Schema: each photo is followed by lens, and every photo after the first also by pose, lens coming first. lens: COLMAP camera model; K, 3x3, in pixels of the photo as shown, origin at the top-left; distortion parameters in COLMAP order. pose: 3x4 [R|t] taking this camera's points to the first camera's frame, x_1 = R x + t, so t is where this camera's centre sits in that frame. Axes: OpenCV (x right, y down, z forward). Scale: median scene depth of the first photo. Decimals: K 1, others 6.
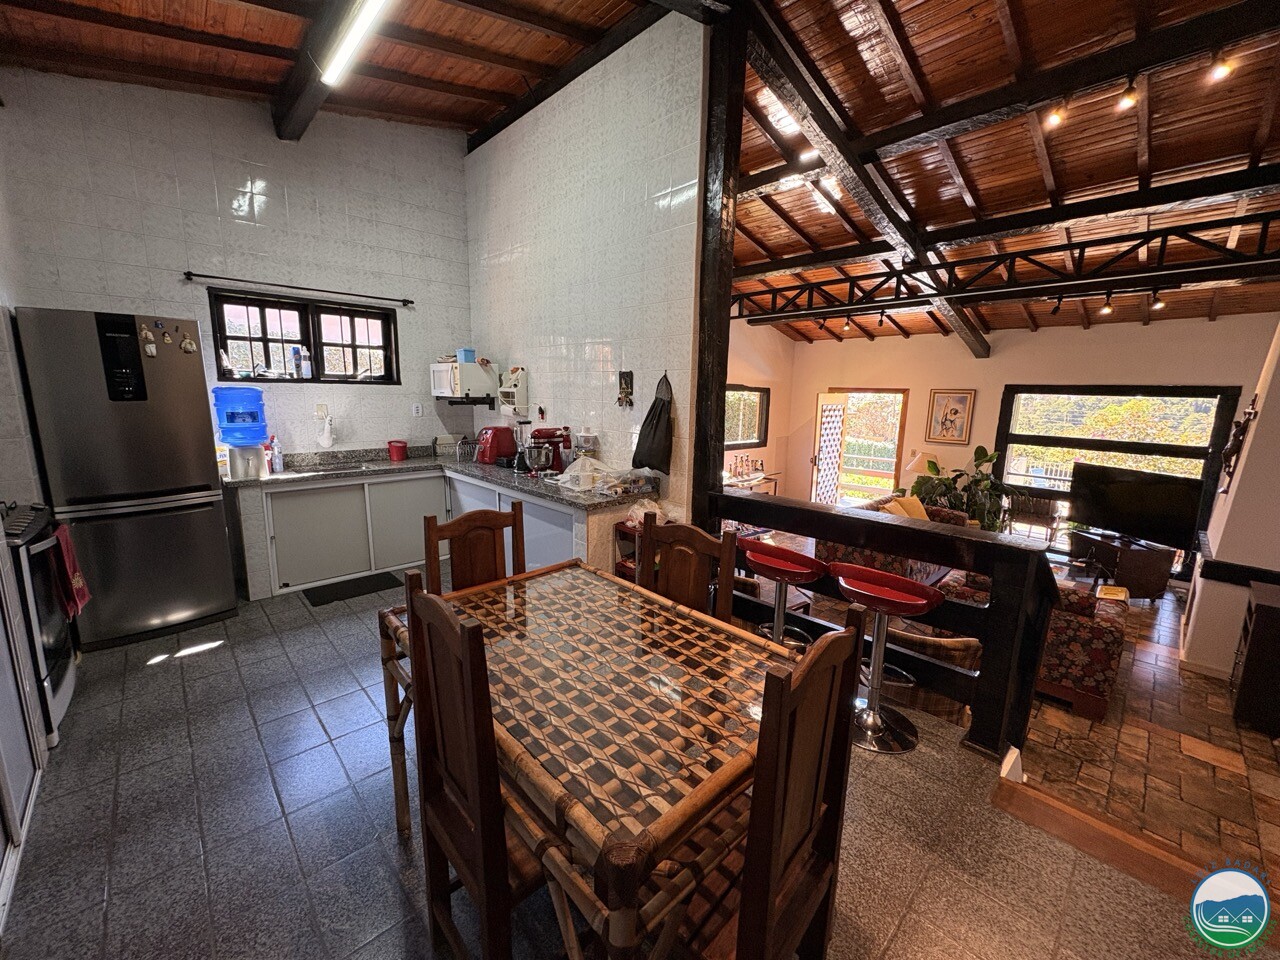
lens RADIAL K [[509.6, 0, 640.3], [0, 509.6, 479.2], [0, 0, 1]] dist [0.000008, 0.000275]
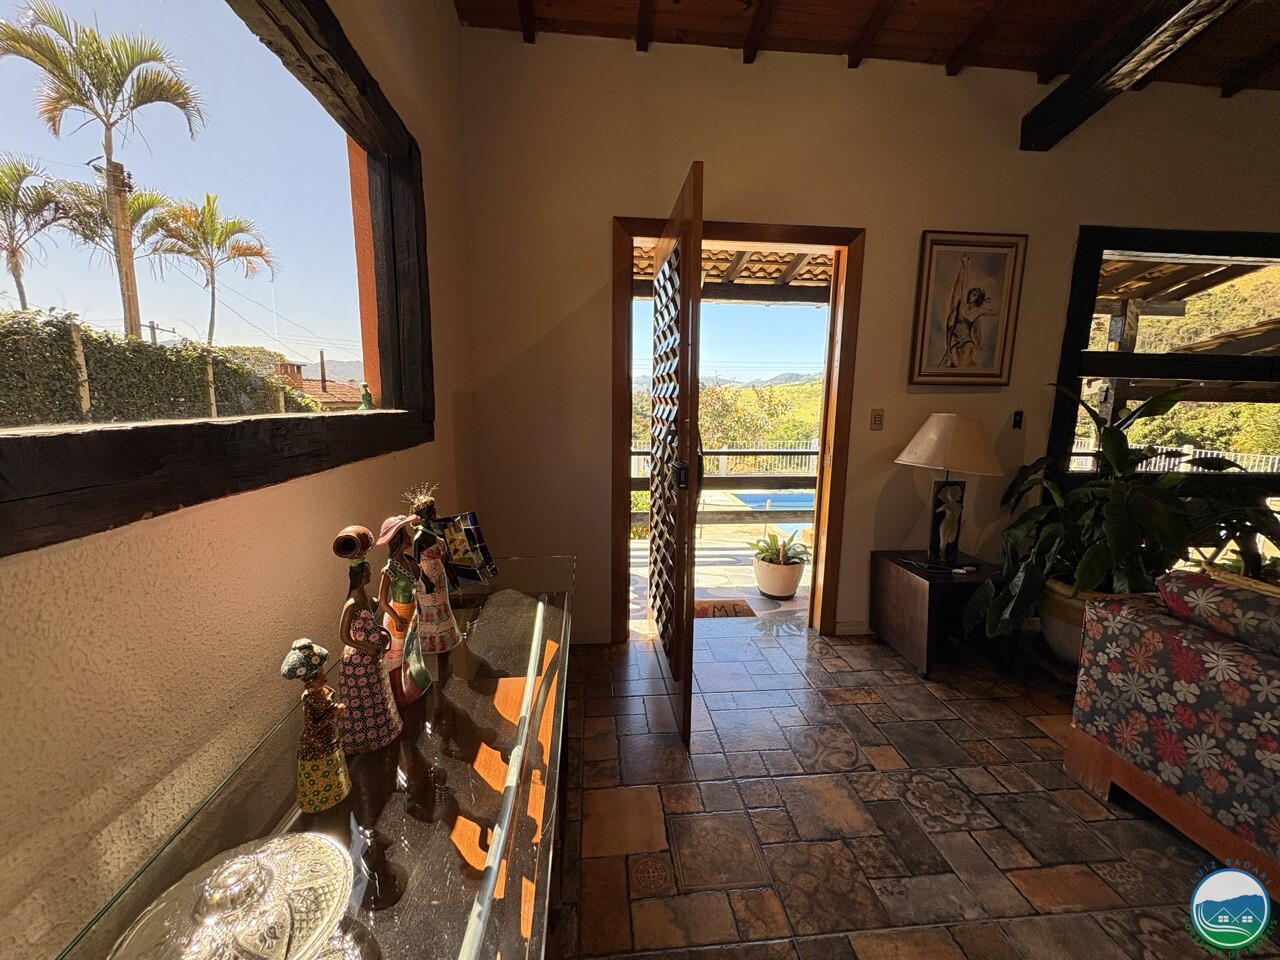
lens RADIAL K [[509.6, 0, 642.5], [0, 509.6, 467.9], [0, 0, 1]] dist [0.000008, 0.000275]
pose [[0.606644, -0.140343, 0.782487, 0.174803], [0.135670, 0.988131, 0.072045, -0.074732], [-0.783311, 0.062454, 0.618485, 1.039698]]
